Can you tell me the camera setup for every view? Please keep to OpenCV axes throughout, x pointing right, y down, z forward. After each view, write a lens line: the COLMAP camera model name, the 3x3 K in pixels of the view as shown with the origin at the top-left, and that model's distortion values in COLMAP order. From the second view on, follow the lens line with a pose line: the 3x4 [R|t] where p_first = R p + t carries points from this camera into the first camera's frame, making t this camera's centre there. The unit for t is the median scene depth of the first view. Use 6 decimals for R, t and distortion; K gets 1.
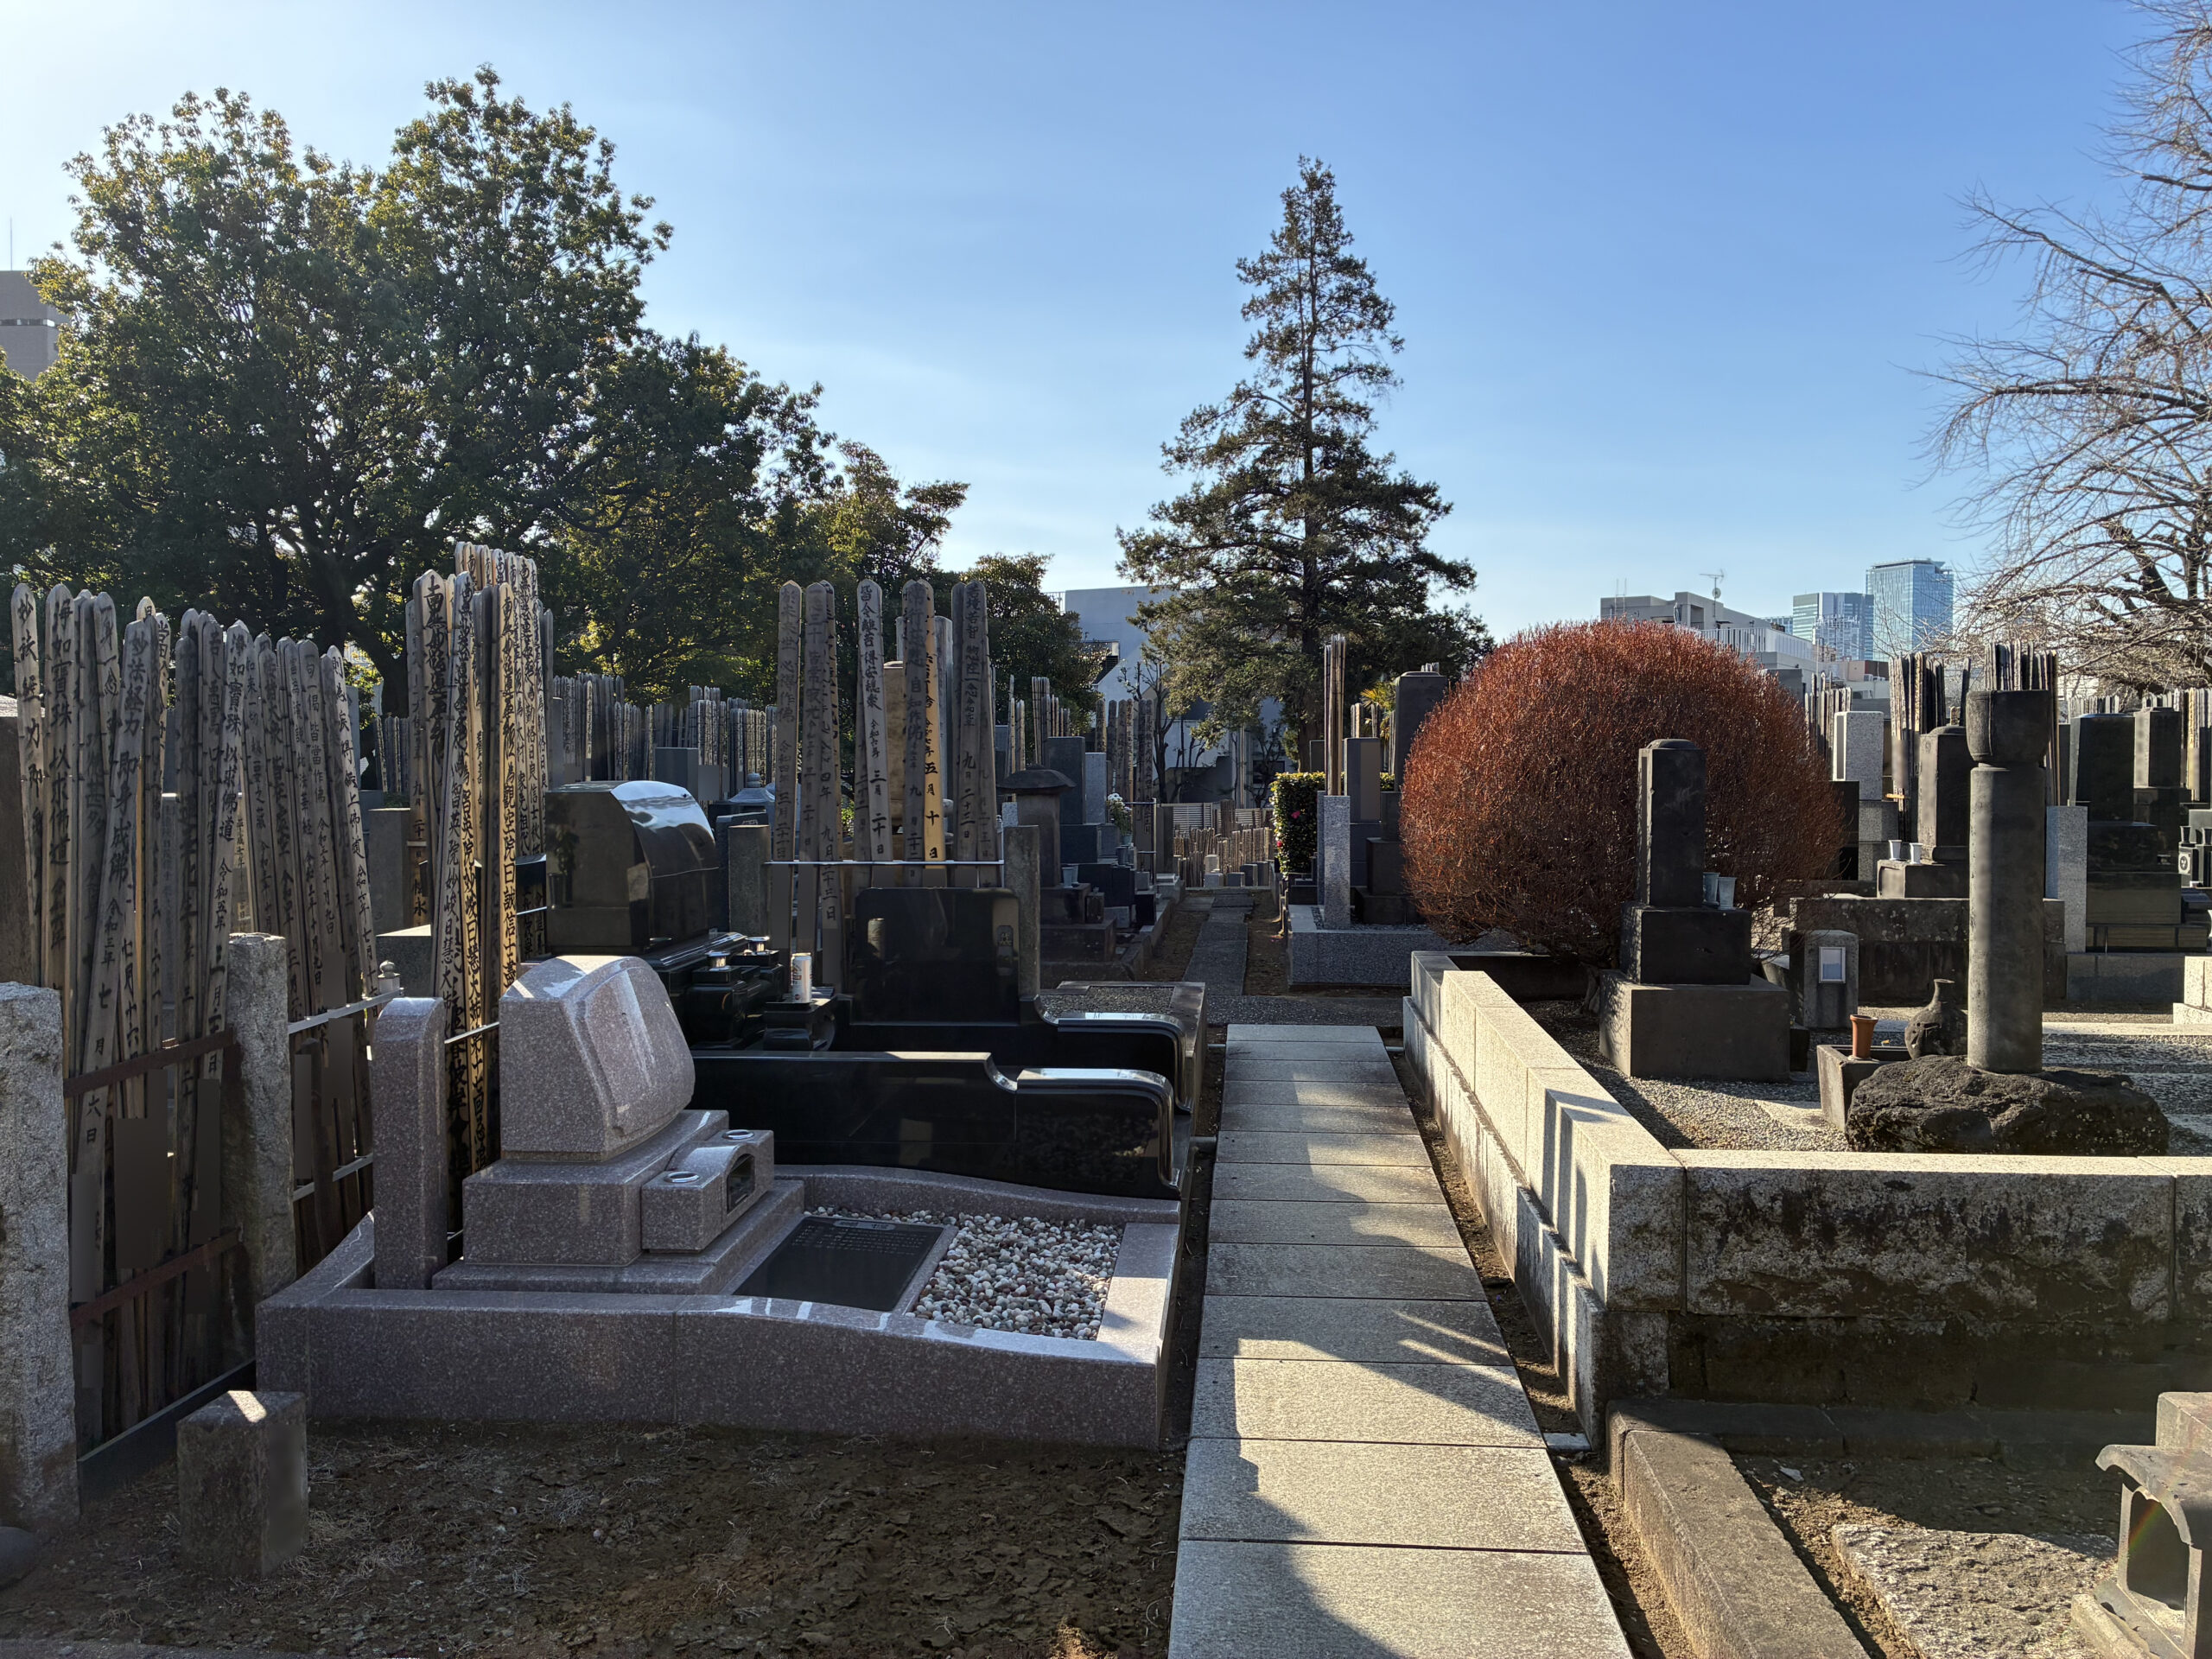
lens RADIAL K [[1740.6, 0, 1100.3], [0, 1740.6, 806.5], [0, 0, 1]] dist [0.057790, -0.001912]
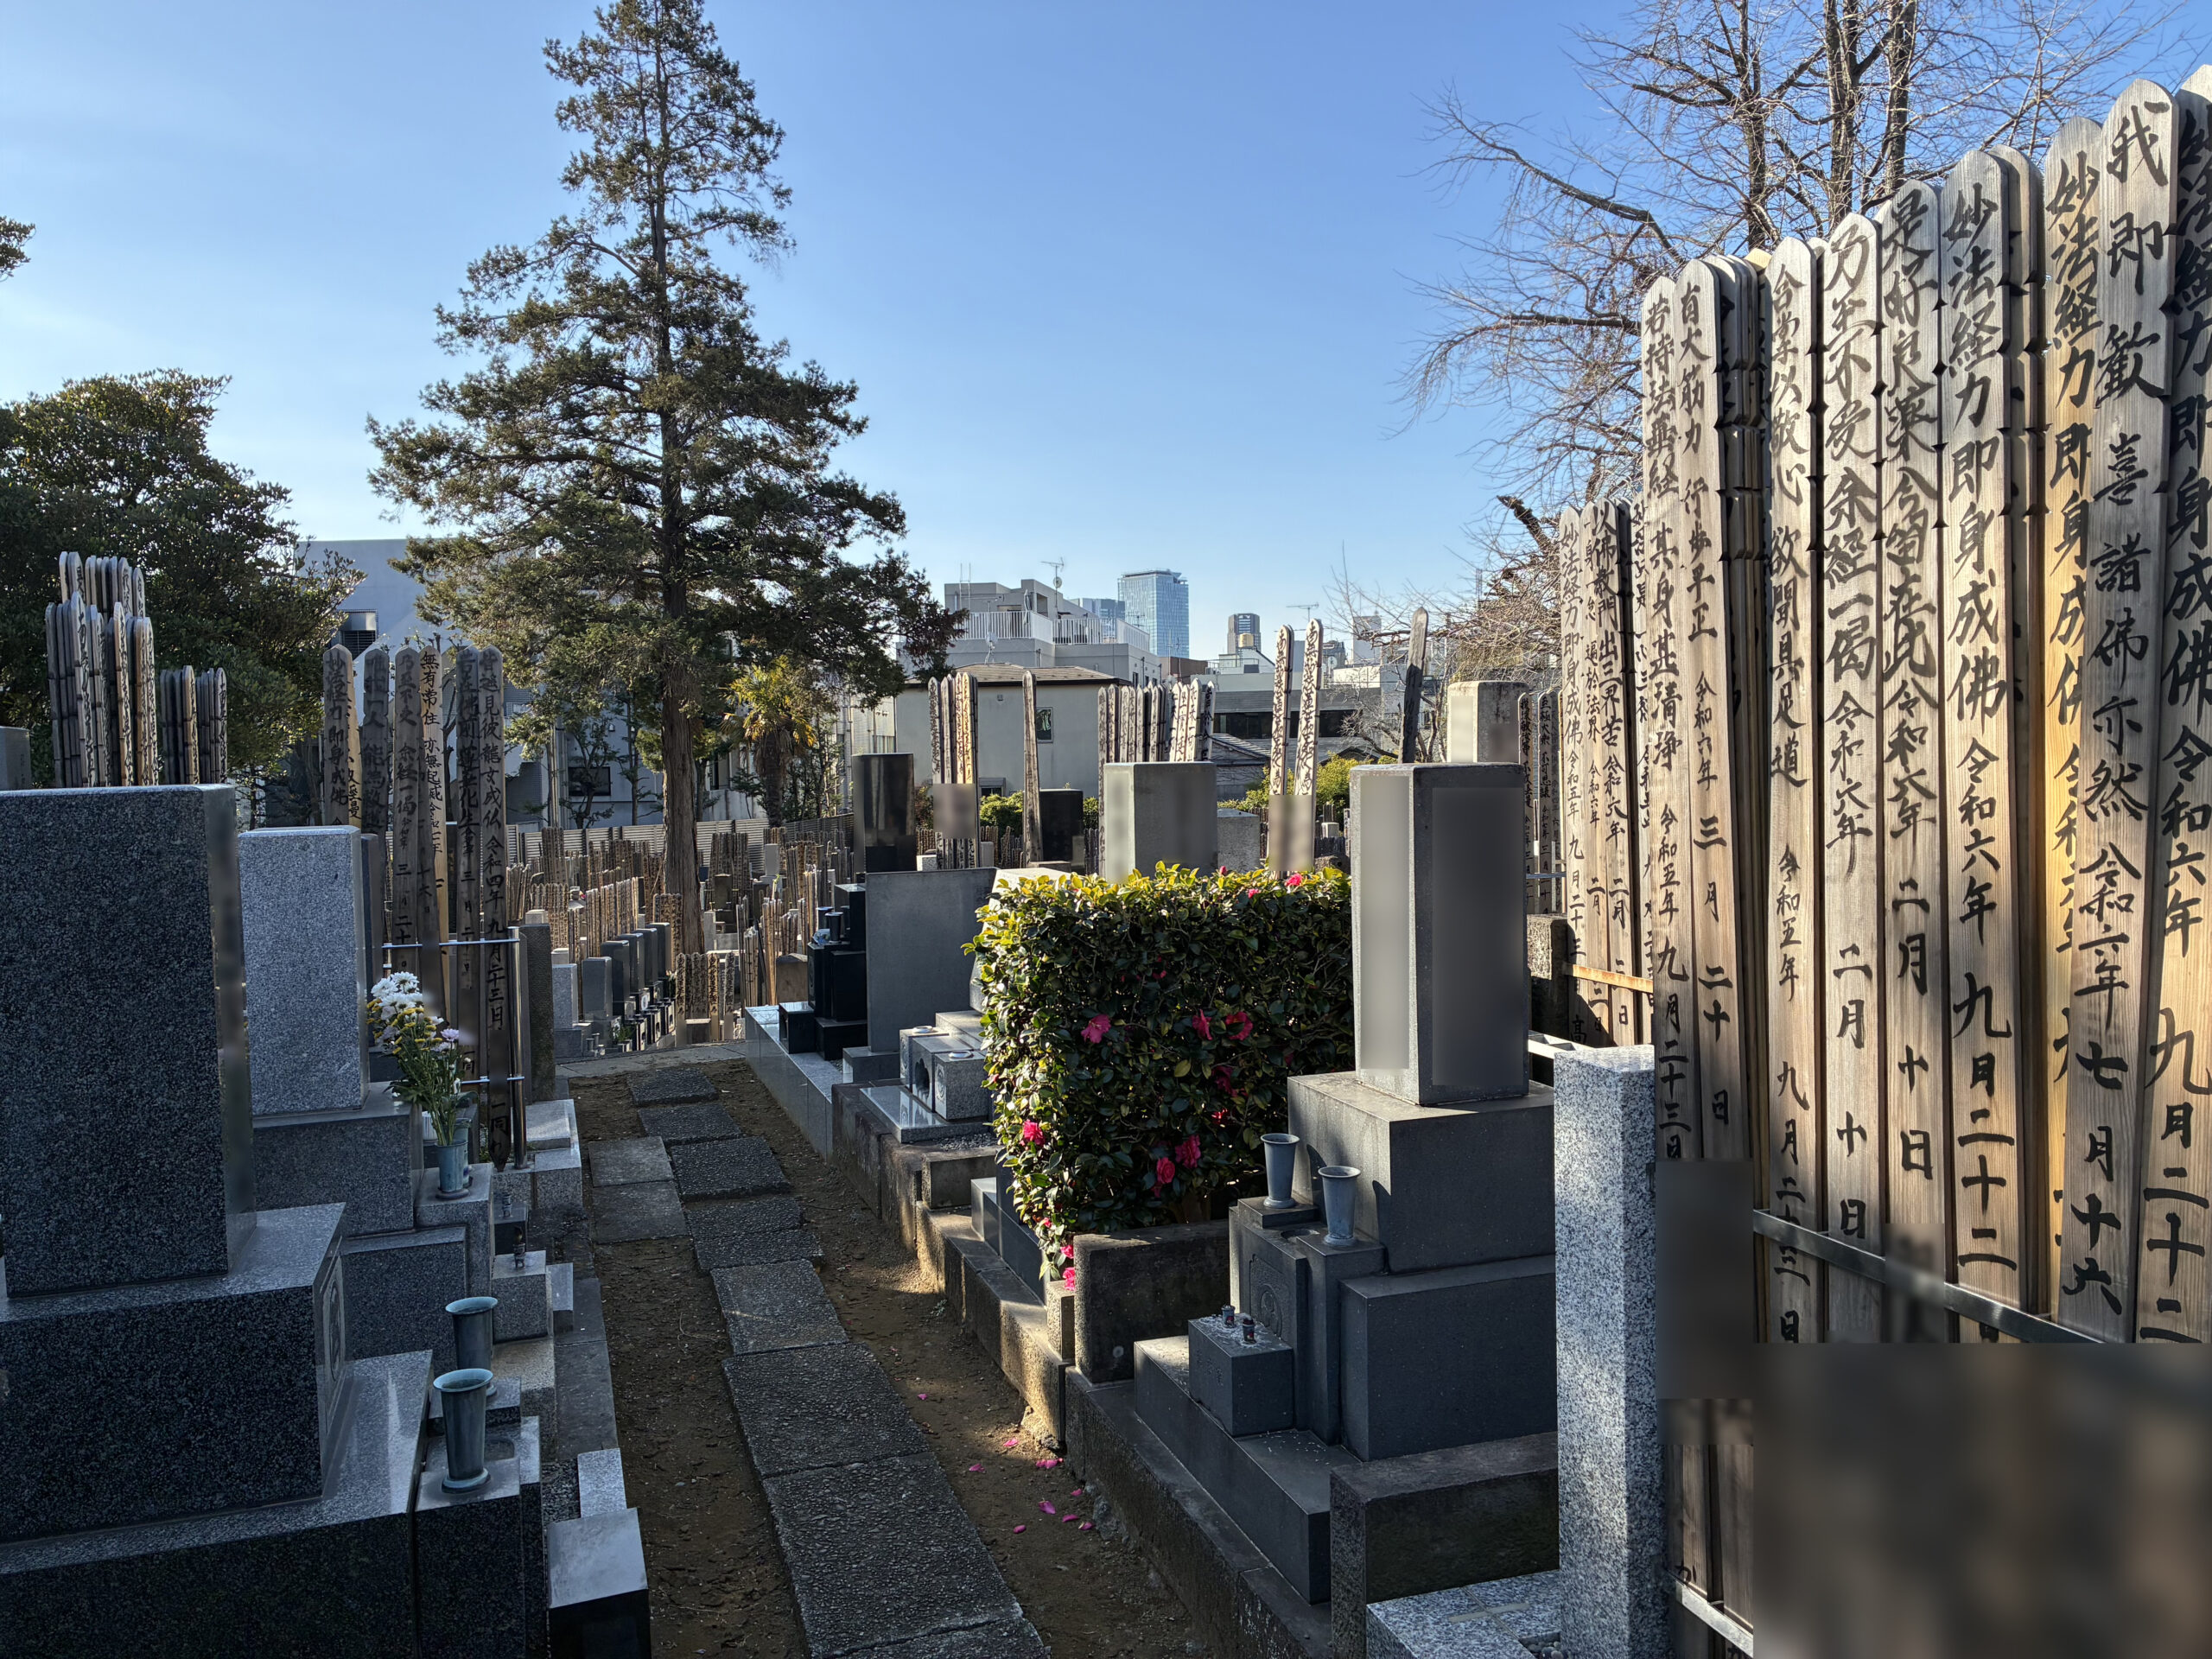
lens RADIAL K [[1740.6, 0, 1100.3], [0, 1740.6, 806.5], [0, 0, 1]] dist [0.057790, -0.001912]
pose [[0.920681, -0.025022, 0.389513, 0.001208], [0.024203, 0.999682, 0.007010, -0.013068], [-0.389565, 0.002973, 0.920994, 0.283017]]
